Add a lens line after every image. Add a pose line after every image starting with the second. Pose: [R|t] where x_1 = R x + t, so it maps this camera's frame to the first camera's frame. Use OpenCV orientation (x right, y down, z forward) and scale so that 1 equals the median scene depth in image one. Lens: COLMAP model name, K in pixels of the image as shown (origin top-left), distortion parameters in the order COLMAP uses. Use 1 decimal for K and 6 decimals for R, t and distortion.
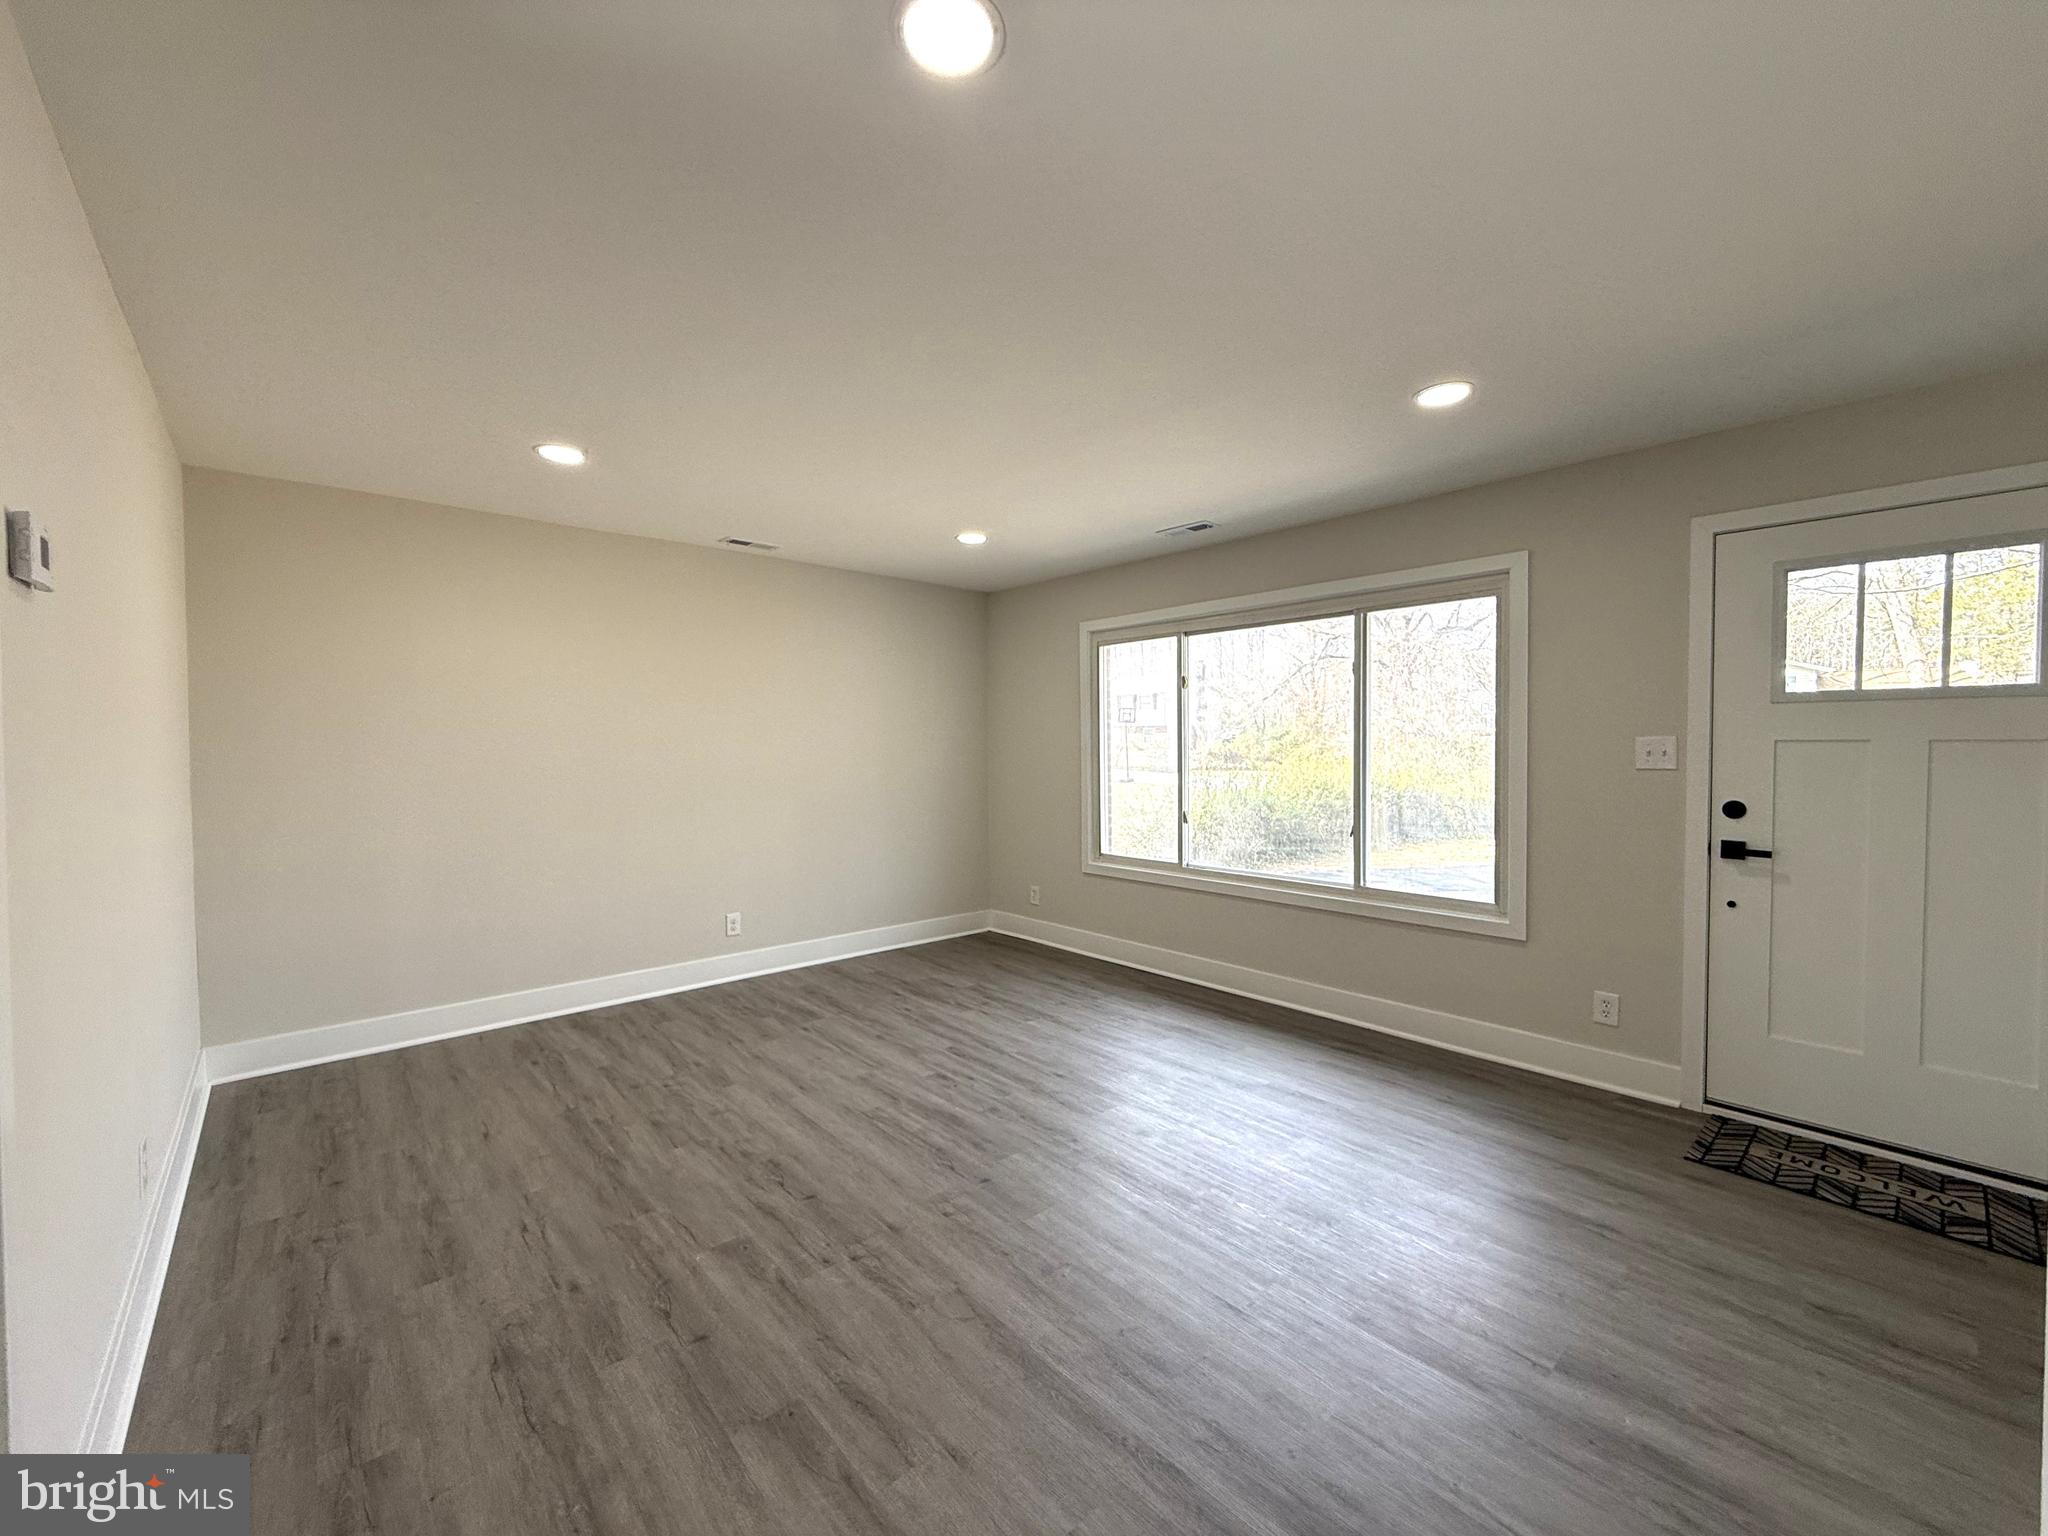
lens RADIAL K [[813.0, 0, 1014.8], [0, 813.0, 766.0], [0, 0, 1]] dist [0.000914, -0.000496]
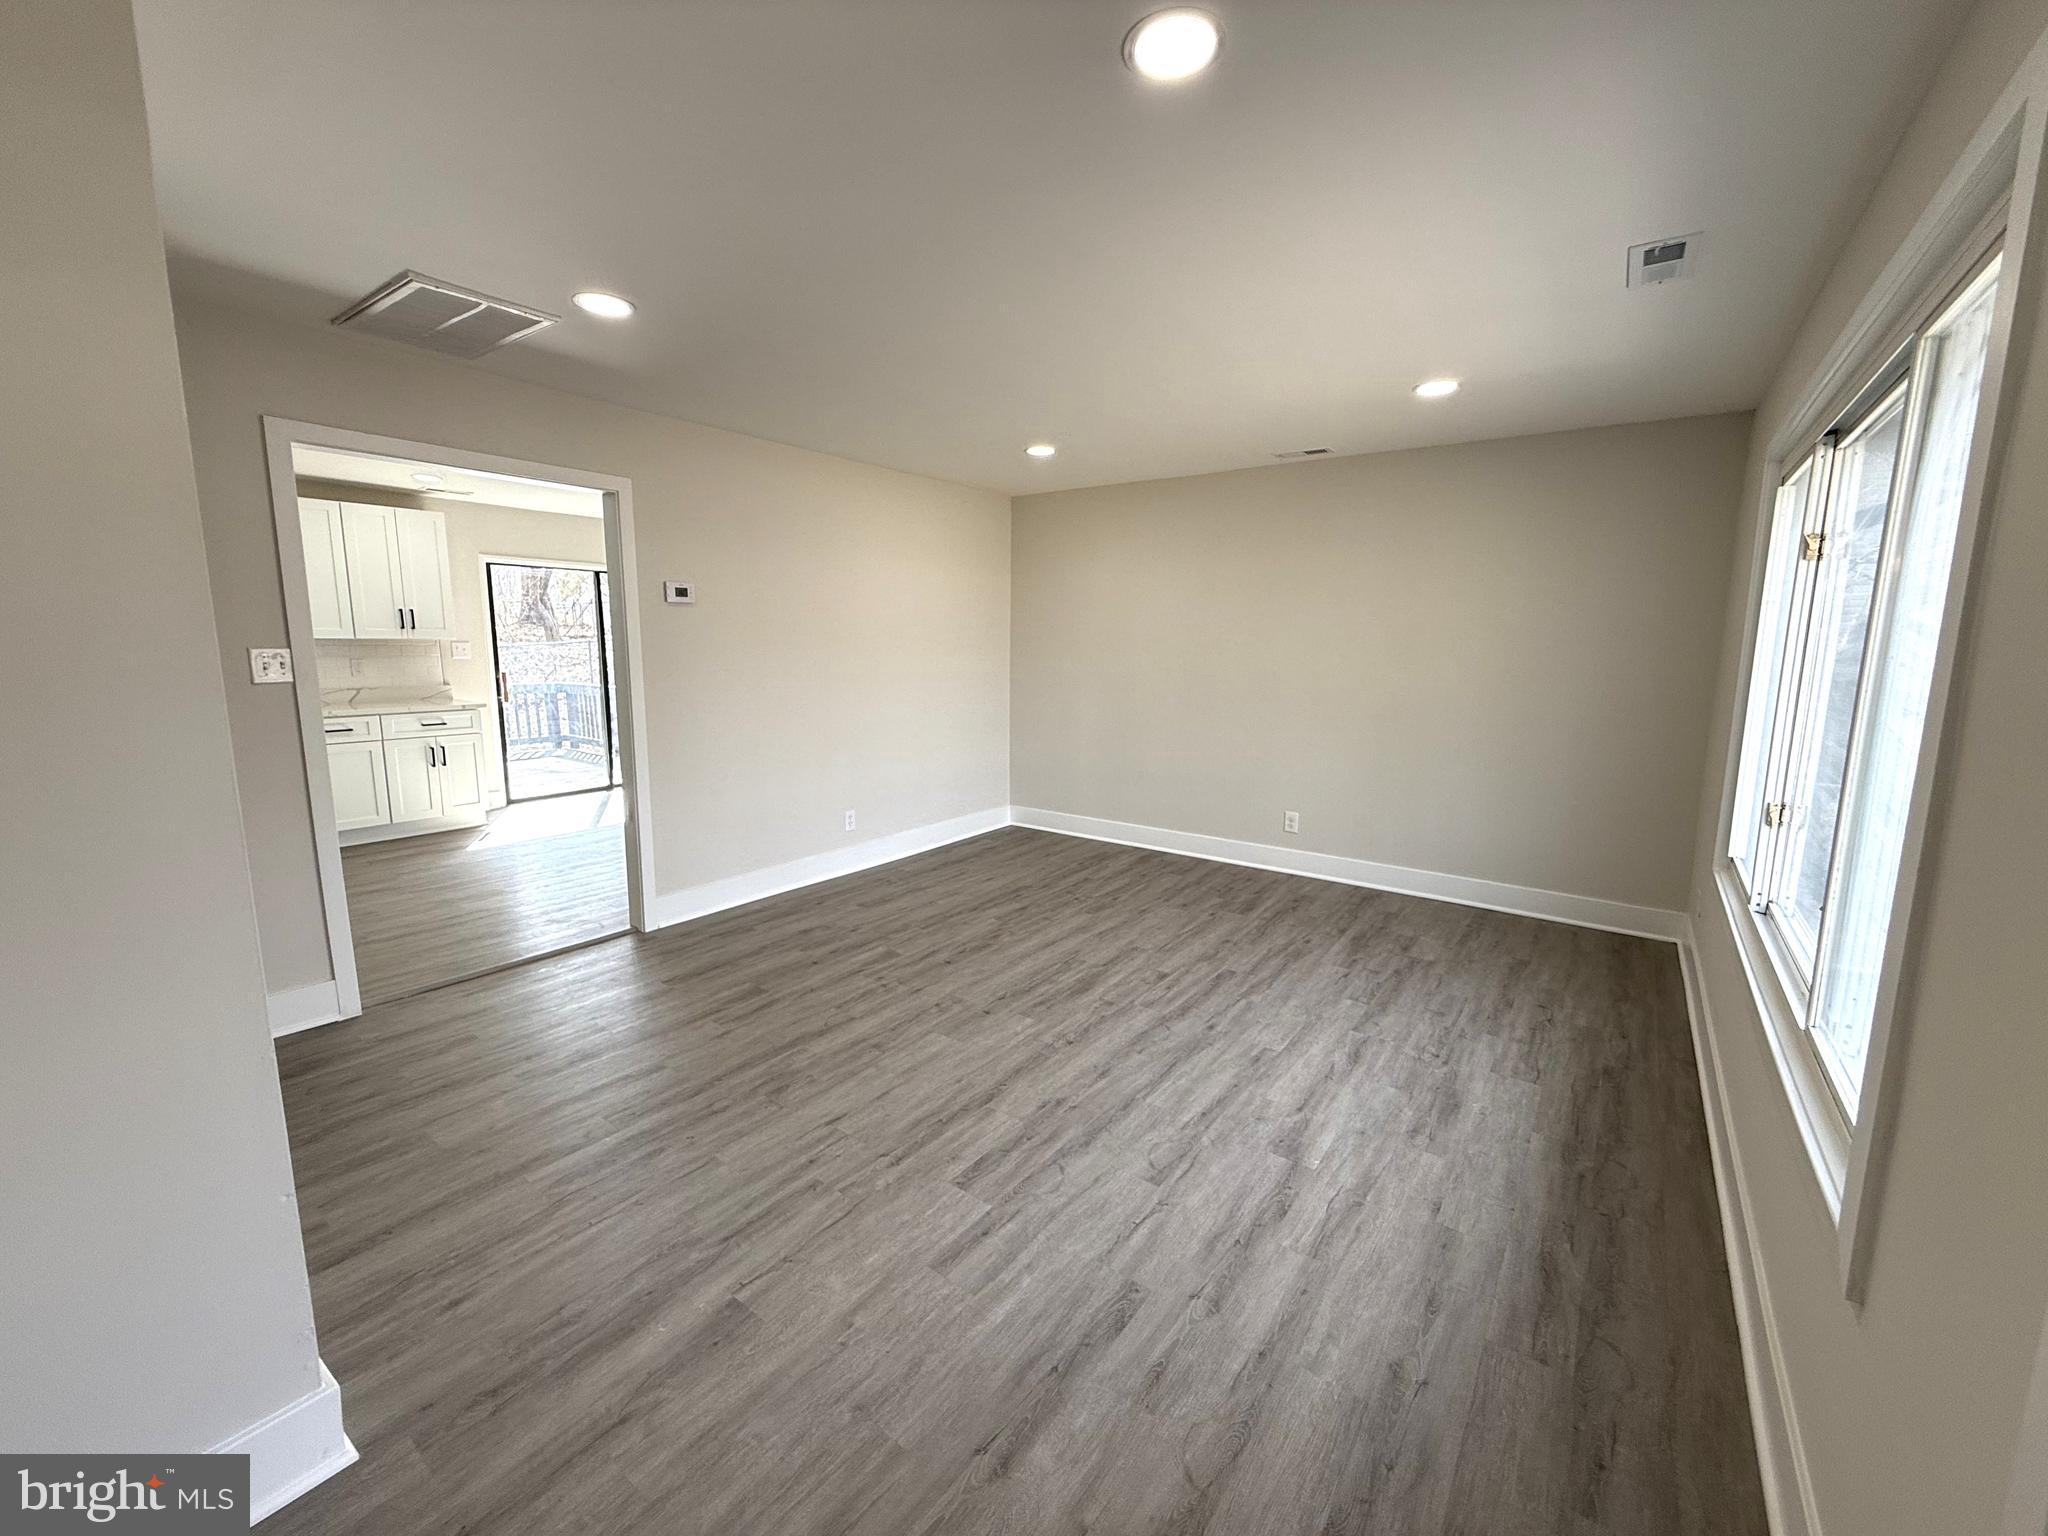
lens RADIAL K [[813.0, 0, 1012.3], [0, 813.0, 770.7], [0, 0, 1]] dist [0.000914, -0.000496]
pose [[0.205870, 0.163542, -0.964817, 0.789896], [-0.036156, 0.986534, 0.159509, -0.037684], [0.977911, 0.002045, 0.209011, 0.555279]]
